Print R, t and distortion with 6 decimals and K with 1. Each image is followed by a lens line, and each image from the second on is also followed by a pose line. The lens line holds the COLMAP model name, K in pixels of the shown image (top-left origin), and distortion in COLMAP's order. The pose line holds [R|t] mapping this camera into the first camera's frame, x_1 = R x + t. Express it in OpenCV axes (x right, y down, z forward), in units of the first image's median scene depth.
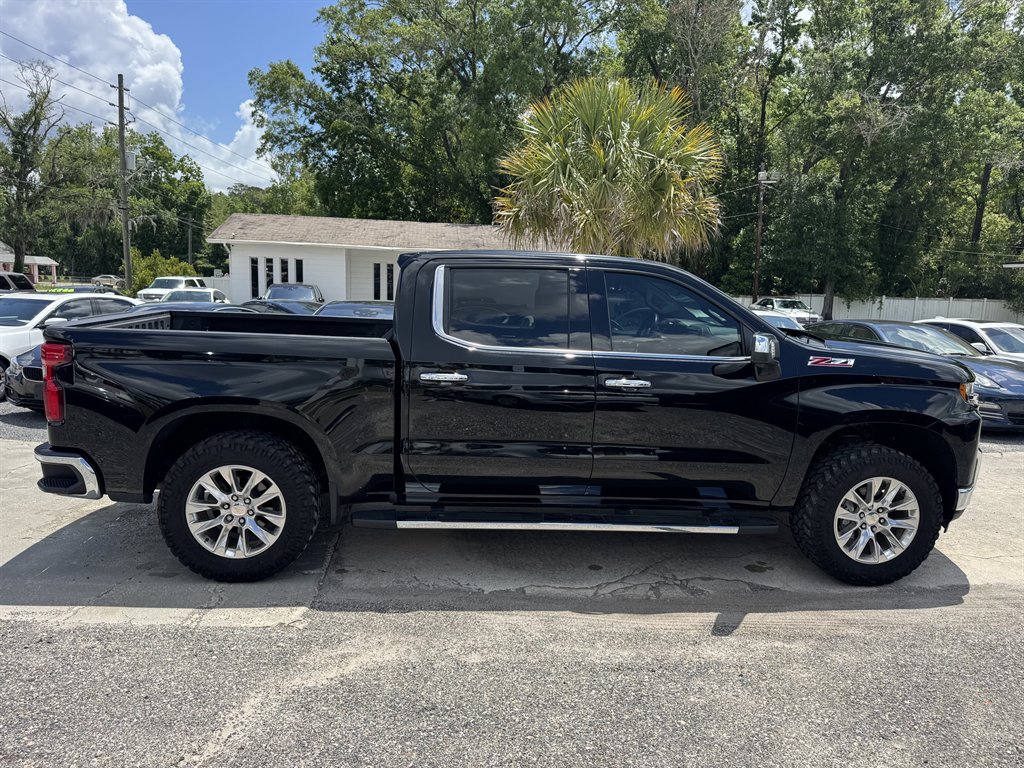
lens RADIAL K [[734.8, 0, 526.9], [0, 734.8, 388.1], [0, 0, 1]] dist [0.052119, -0.064490]
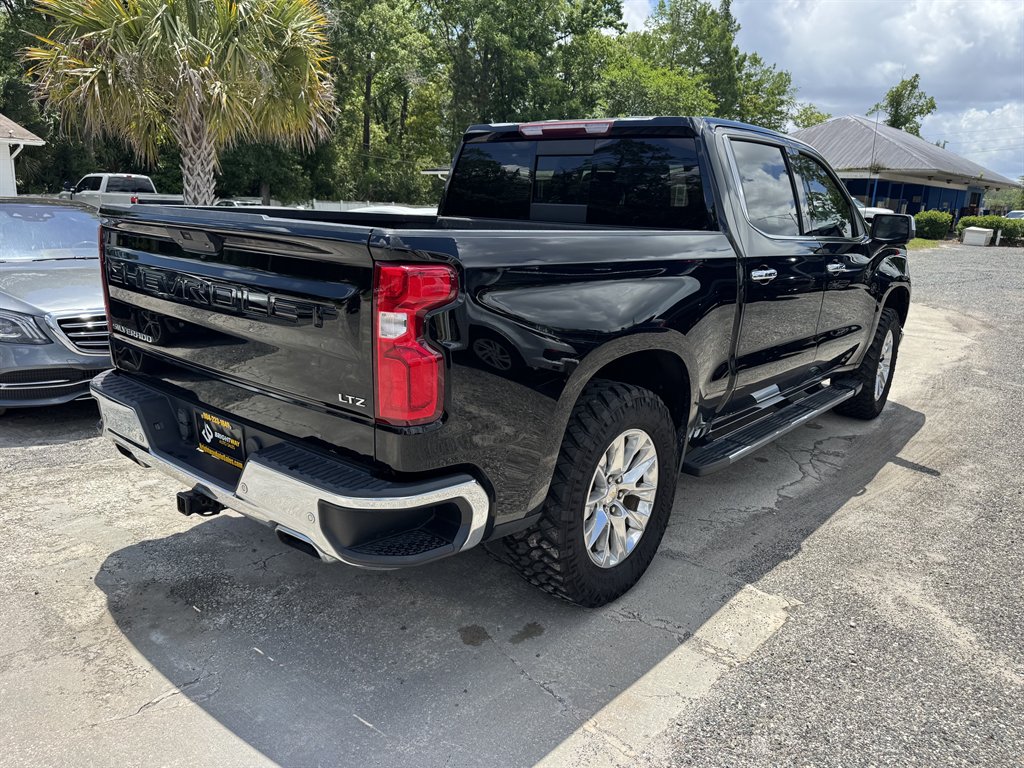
lens RADIAL K [[741.0, 0, 508.7], [0, 741.0, 385.8], [0, 0, 1]] dist [0.001121, -0.007111]
pose [[0.700964, -0.180278, 0.690035, -0.137982], [0.097159, 0.982643, 0.158026, -0.007761], [-0.706547, -0.043727, 0.706314, 0.091000]]
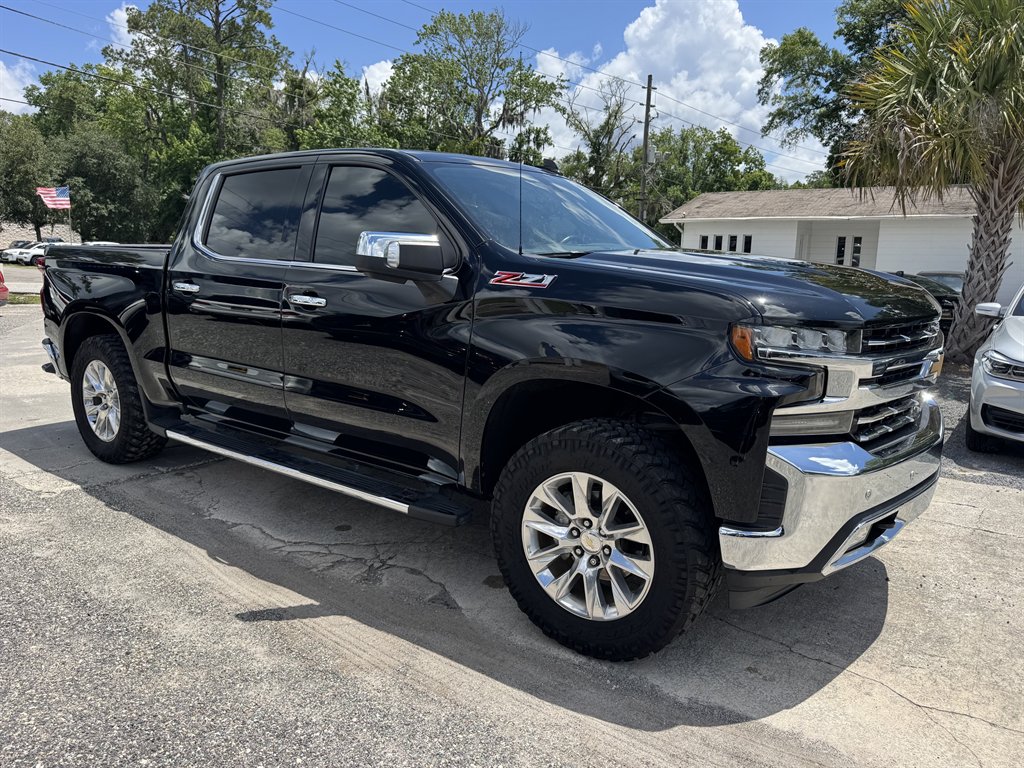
lens RADIAL K [[750.2, 0, 512.0], [0, 750.2, 384.0], [0, 0, 1]] dist [0.017019, -0.022903]
pose [[0.739603, 0.095617, -0.666217, 0.133935], [-0.091595, 0.994947, 0.041112, 0.004481], [0.666782, 0.030615, 0.744624, 0.082402]]
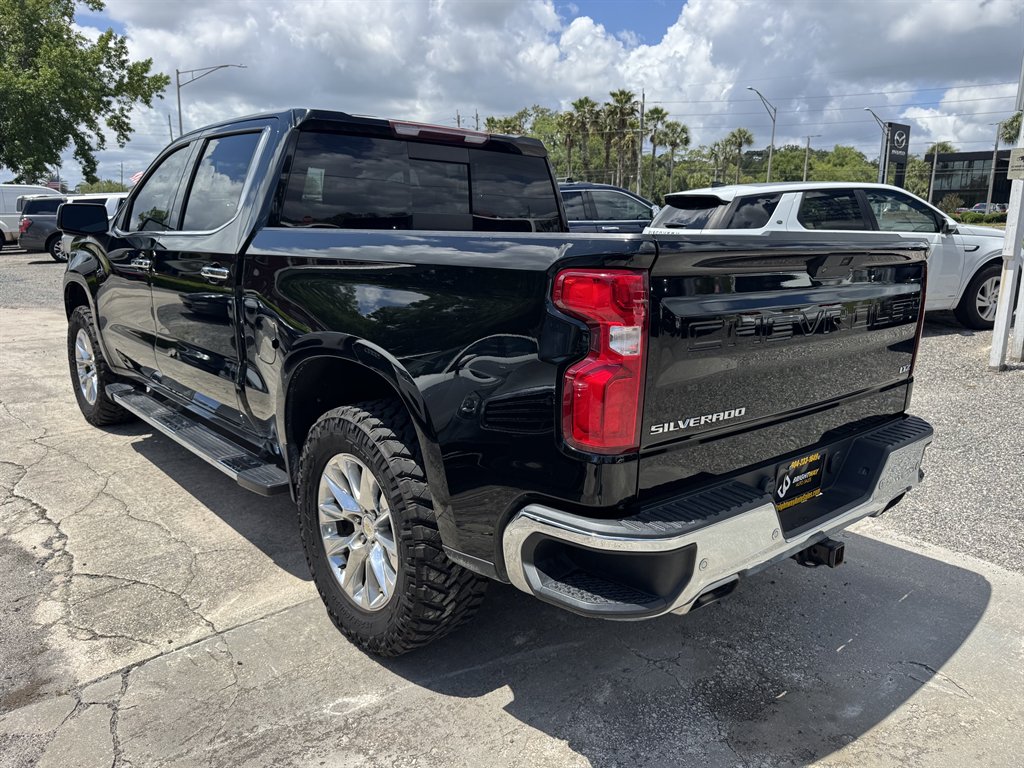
lens RADIAL K [[752.5, 0, 512.0], [0, 752.5, 384.0], [0, 0, 1]] dist [0.032279, -0.046004]
pose [[-0.584446, -0.208920, 0.784076, -0.146843], [0.084242, 0.945442, 0.314710, -0.030691], [-0.807048, 0.249983, -0.534960, 0.252163]]
